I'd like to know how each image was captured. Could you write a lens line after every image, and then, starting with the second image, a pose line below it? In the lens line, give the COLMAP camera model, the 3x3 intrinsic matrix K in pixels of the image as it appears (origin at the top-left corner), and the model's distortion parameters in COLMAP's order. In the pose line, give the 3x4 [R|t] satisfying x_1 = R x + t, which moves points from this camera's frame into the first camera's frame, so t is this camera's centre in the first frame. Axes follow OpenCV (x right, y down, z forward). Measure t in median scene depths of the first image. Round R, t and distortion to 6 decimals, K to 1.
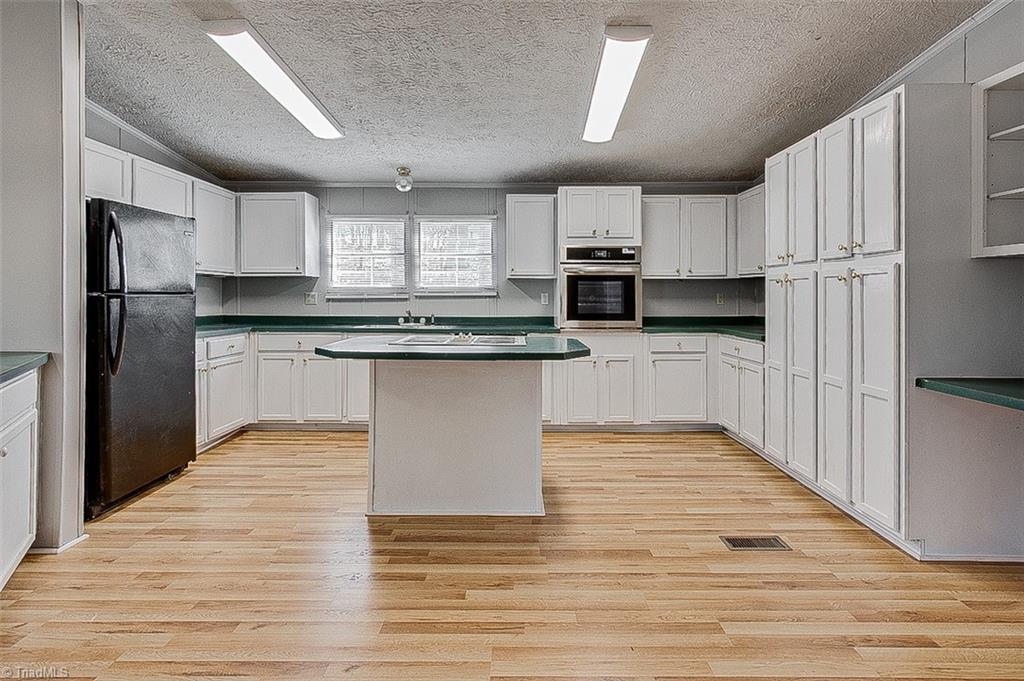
lens RADIAL K [[493.7, 0, 501.6], [0, 493.7, 300.5], [0, 0, 1]] dist [-0.006608, 0.002142]
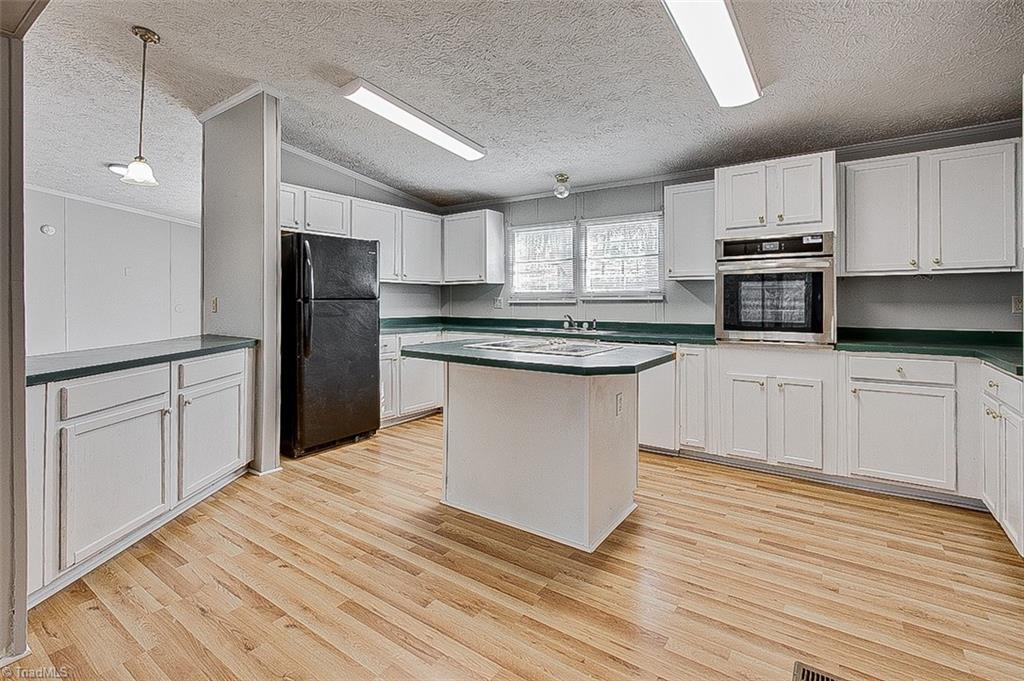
lens RADIAL K [[468.9, 0, 499.1], [0, 468.9, 303.7], [0, 0, 1]] dist [-0.006132, 0.001587]
pose [[0.819289, 0.001676, -0.573378, 0.273236], [-0.002752, 0.999996, -0.001010, -0.001508], [0.573374, 0.002406, 0.819290, 0.146409]]
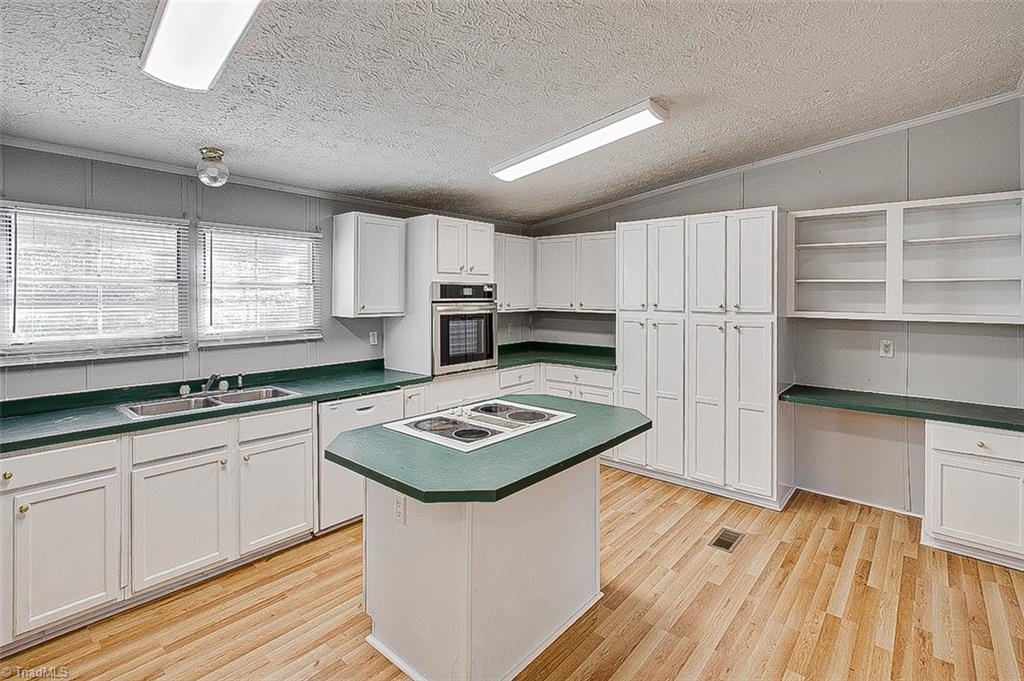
lens RADIAL K [[493.7, 0, 491.4], [0, 493.7, 295.4], [0, 0, 1]] dist [-0.006608, 0.002142]
pose [[0.648443, -0.006907, 0.761232, -0.486548], [0.007918, 0.999966, 0.002328, -0.088407], [-0.761222, 0.004518, 0.648476, 0.352873]]
